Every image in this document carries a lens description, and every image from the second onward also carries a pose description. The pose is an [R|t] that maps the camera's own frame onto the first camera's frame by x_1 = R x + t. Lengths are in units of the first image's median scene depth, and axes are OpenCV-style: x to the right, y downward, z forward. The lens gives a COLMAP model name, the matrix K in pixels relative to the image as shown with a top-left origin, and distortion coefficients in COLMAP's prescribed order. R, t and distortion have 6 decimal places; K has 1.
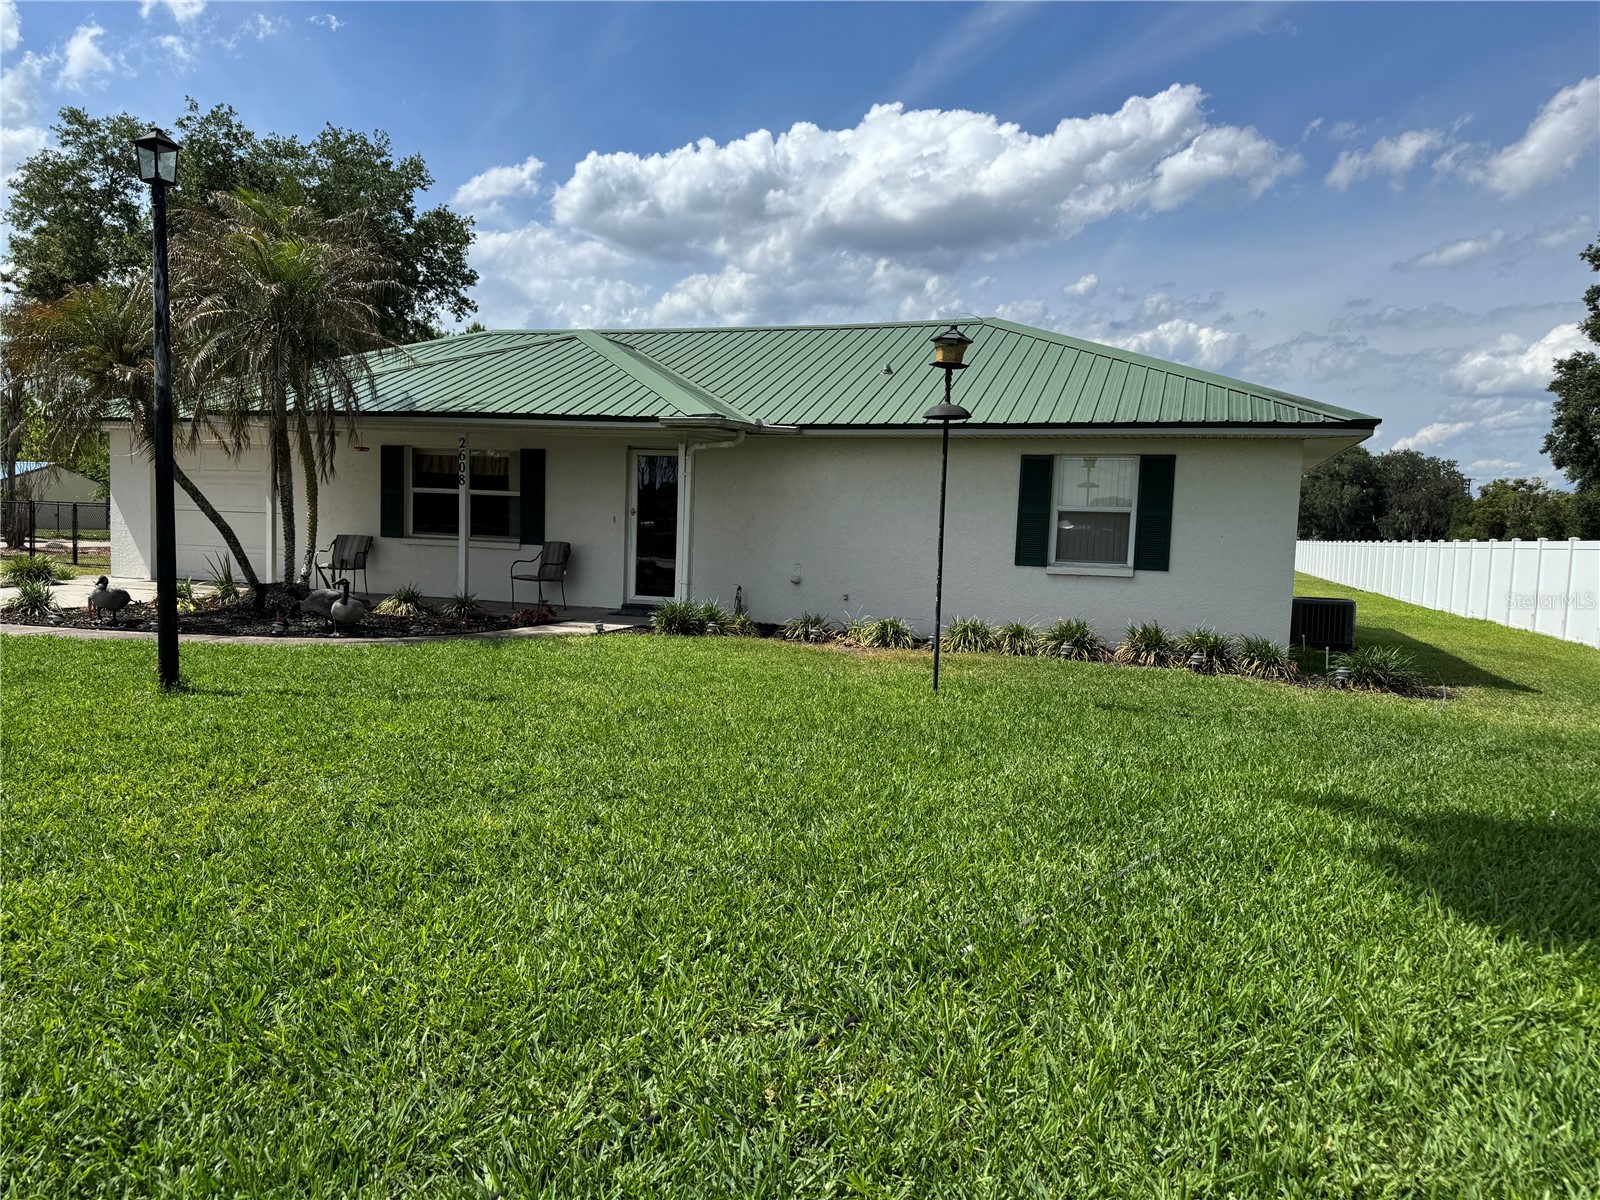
lens RADIAL K [[1118.8, 0, 813.8], [0, 1118.8, 611.5], [0, 0, 1]] dist [0.115089, -0.152871]
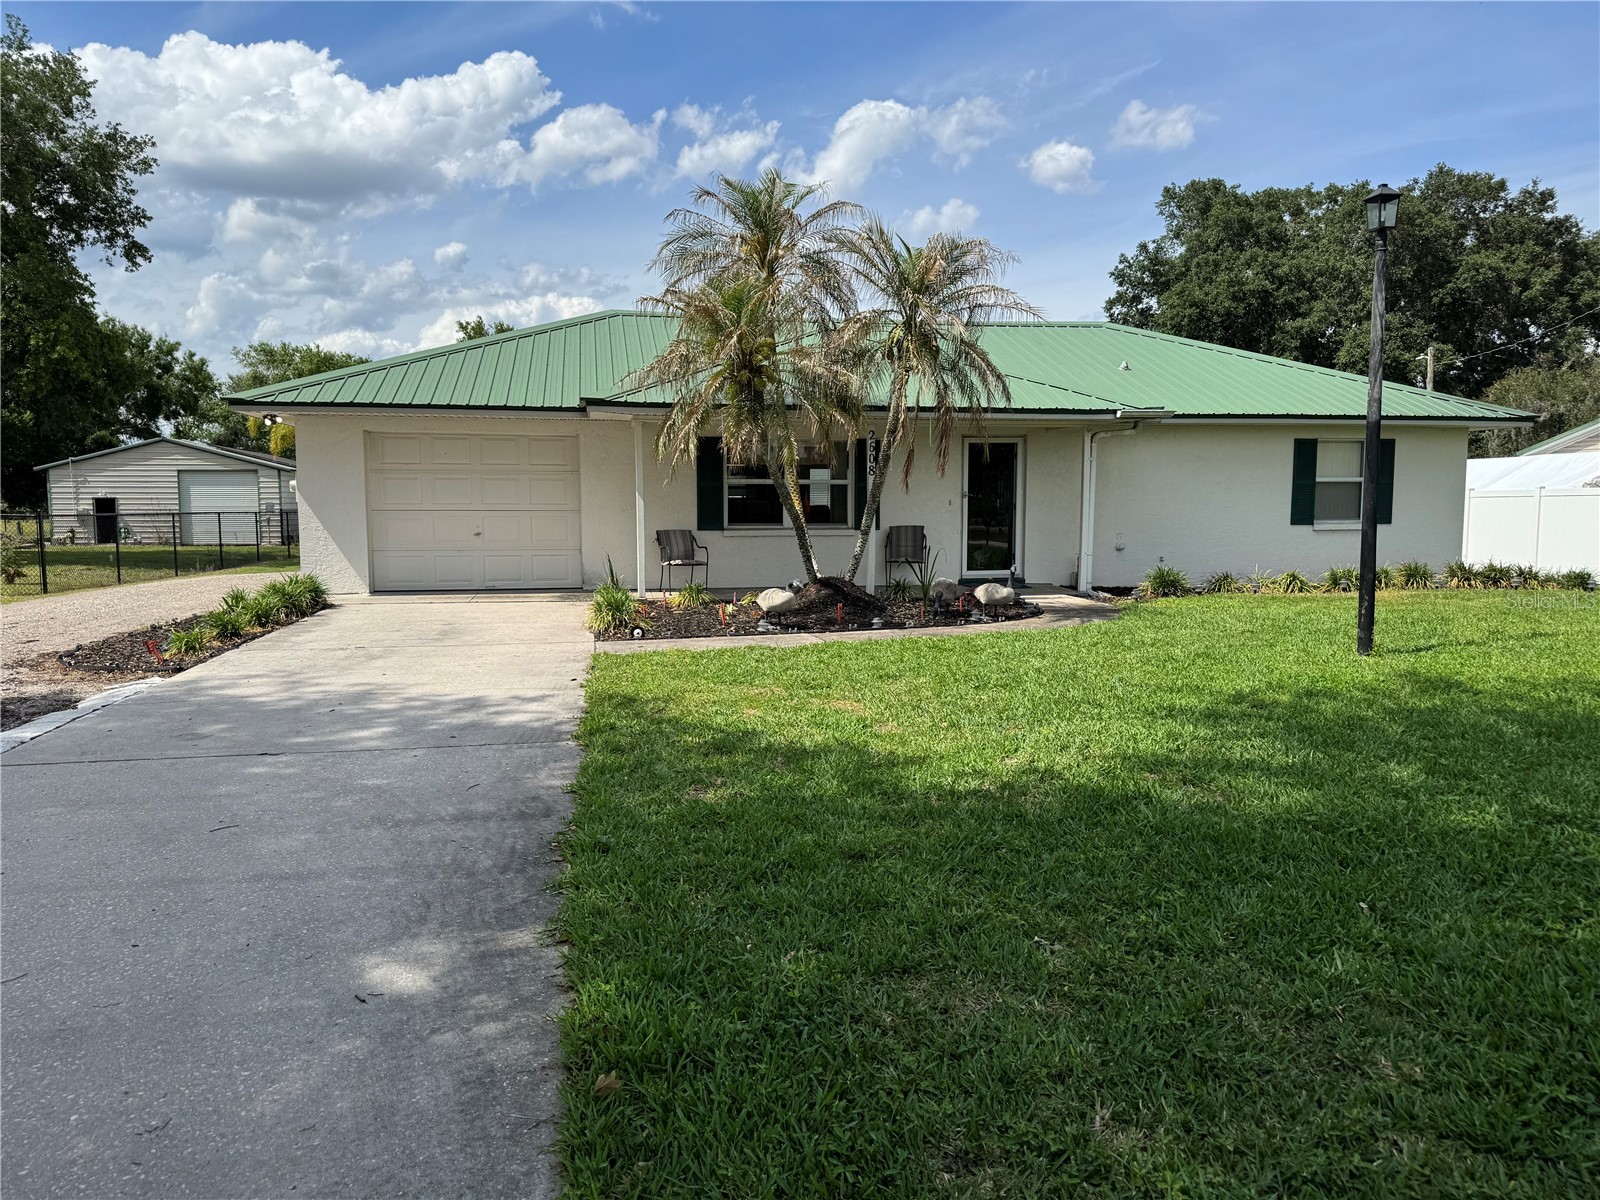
lens RADIAL K [[1137.0, 0, 800.0], [0, 1137.0, 600.0], [0, 0, 1]] dist [0.007225, -0.006523]
pose [[0.859770, -0.082673, 0.503945, -0.850386], [0.073402, 0.996568, 0.038259, -0.040448], [-0.505379, 0.004096, 0.862888, 0.138074]]
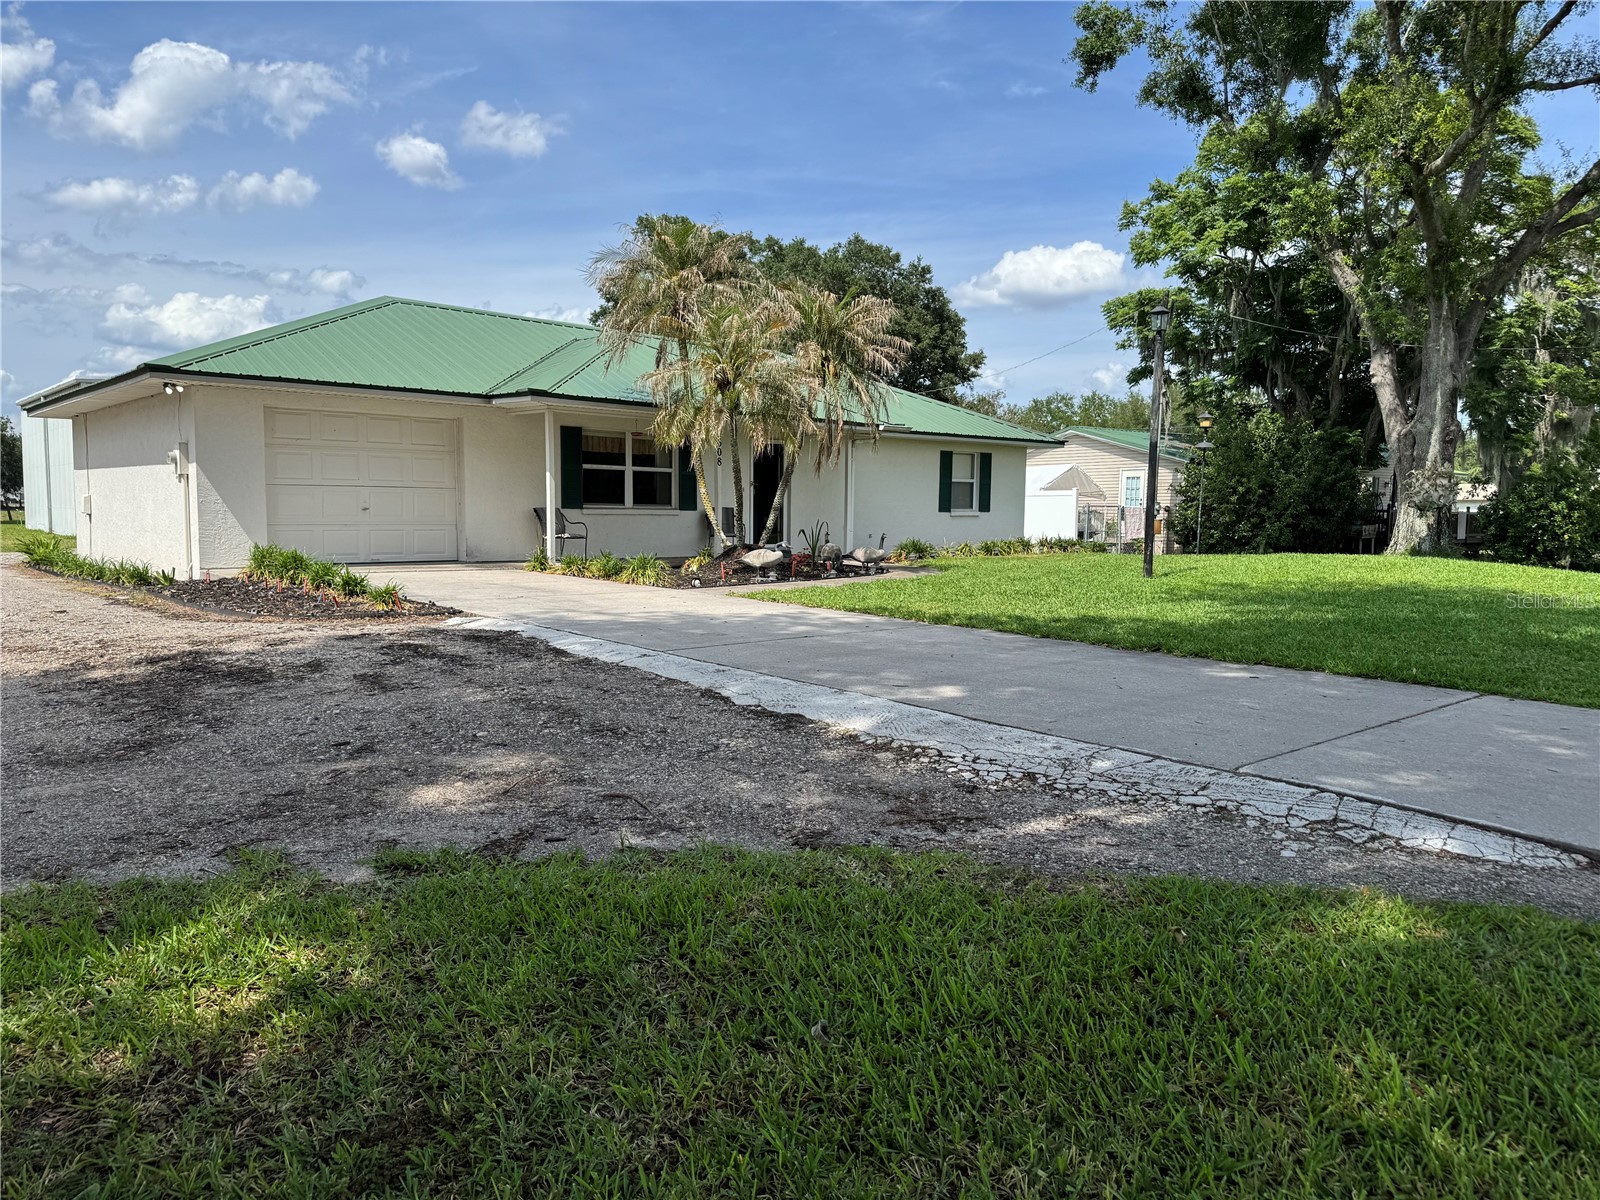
lens RADIAL K [[1138.7, 0, 806.1], [0, 1138.7, 615.0], [0, 0, 1]] dist [0.061462, -0.093425]
pose [[0.455012, -0.114320, 0.883116, -1.378308], [0.072079, 0.993199, 0.091433, -0.052213], [-0.887563, 0.022050, 0.460158, 0.306236]]
